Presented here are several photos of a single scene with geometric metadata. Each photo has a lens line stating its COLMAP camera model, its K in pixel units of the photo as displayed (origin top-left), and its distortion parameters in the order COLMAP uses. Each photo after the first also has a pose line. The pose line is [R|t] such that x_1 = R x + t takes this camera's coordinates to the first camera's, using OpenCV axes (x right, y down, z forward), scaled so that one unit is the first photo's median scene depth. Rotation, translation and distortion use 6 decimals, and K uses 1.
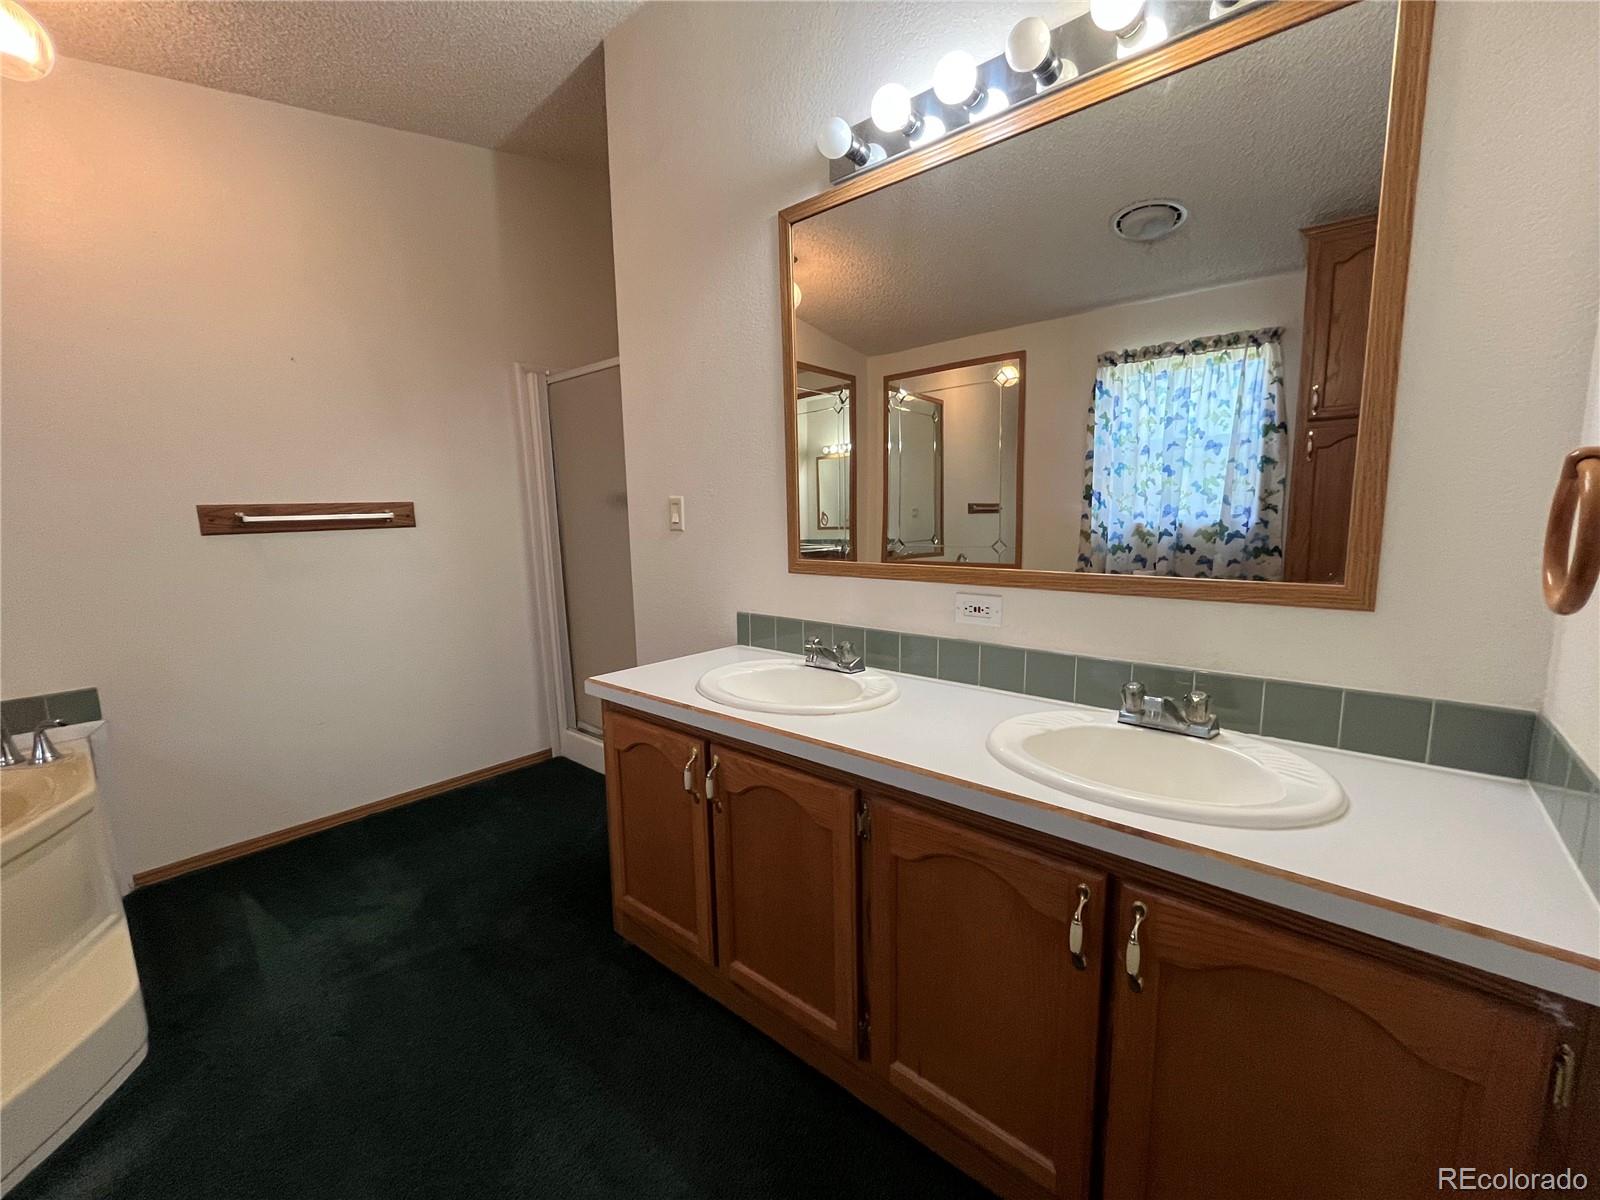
lens RADIAL K [[655.2, 0, 798.8], [0, 655.2, 602.5], [0, 0, 1]] dist [-0.000406, 0.000018]
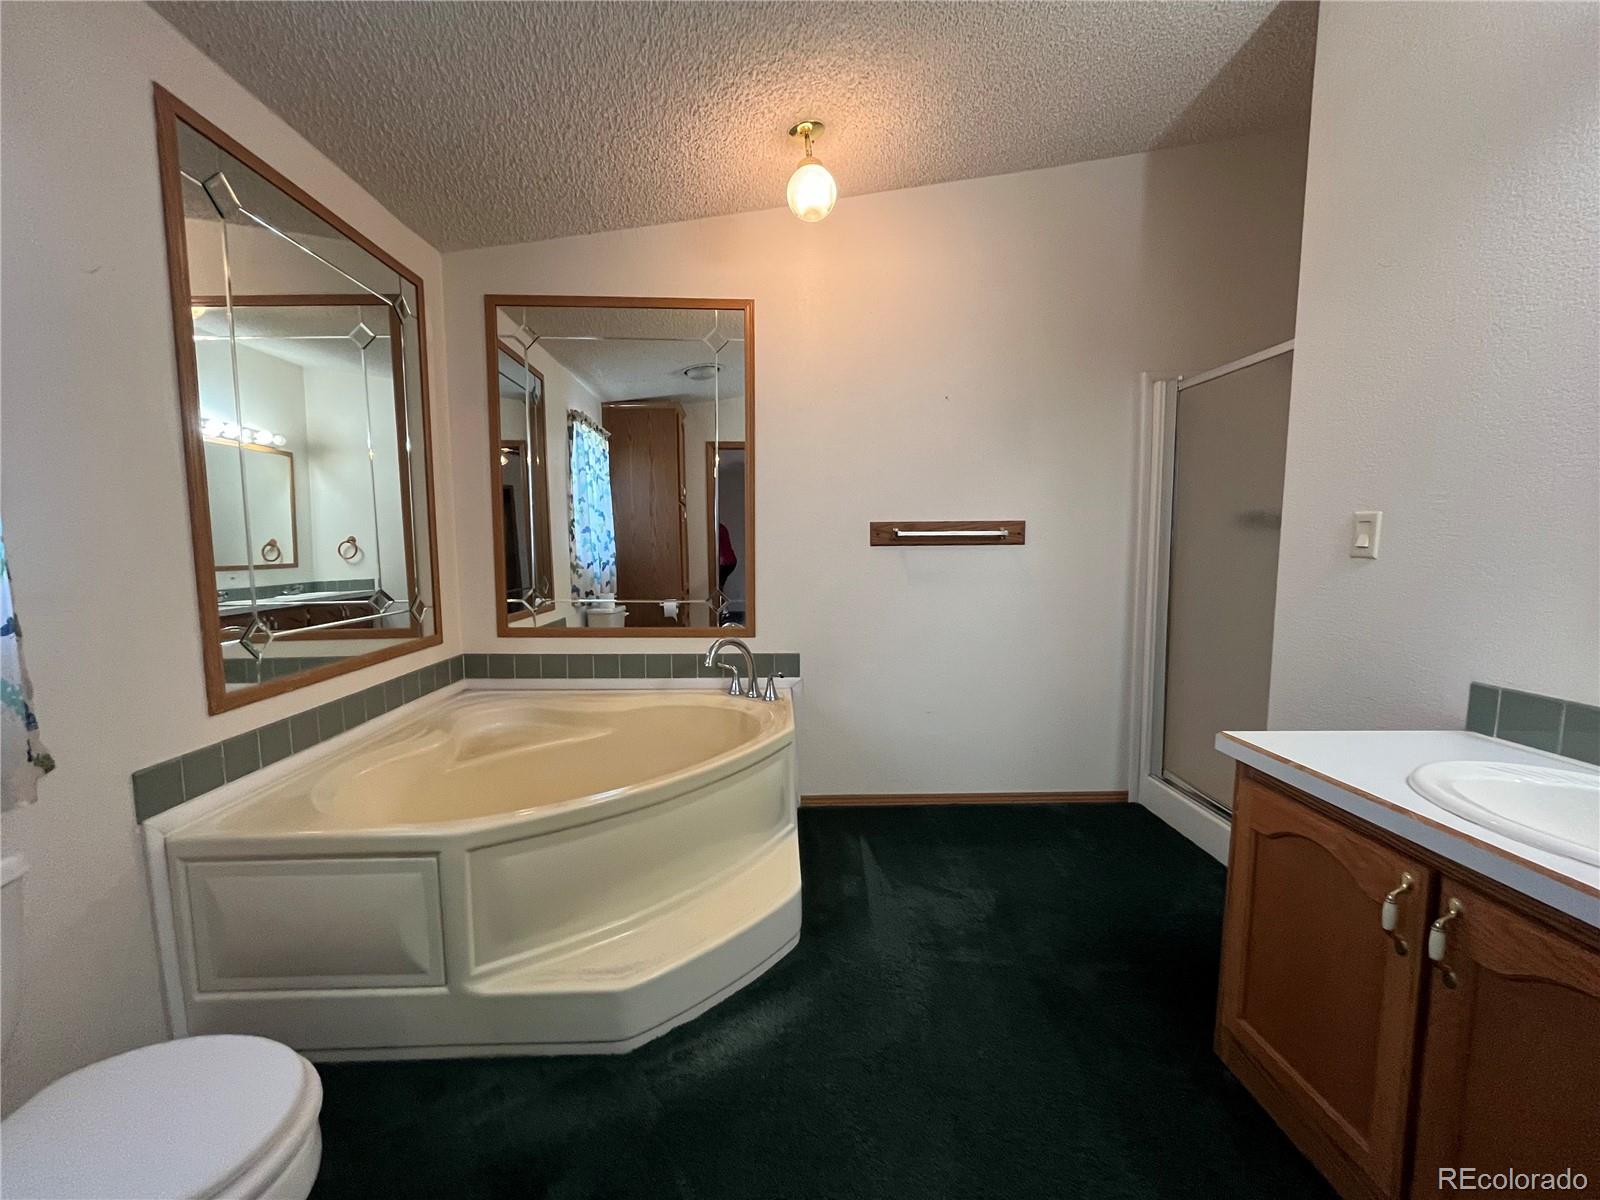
lens RADIAL K [[655.2, 0, 804.3], [0, 655.2, 602.0], [0, 0, 1]] dist [-0.000406, 0.000018]
pose [[0.691355, 0.090390, -0.716839, -0.099580], [-0.117006, 0.993054, 0.012373, 0.005141], [0.712978, 0.075321, 0.697129, 0.043354]]
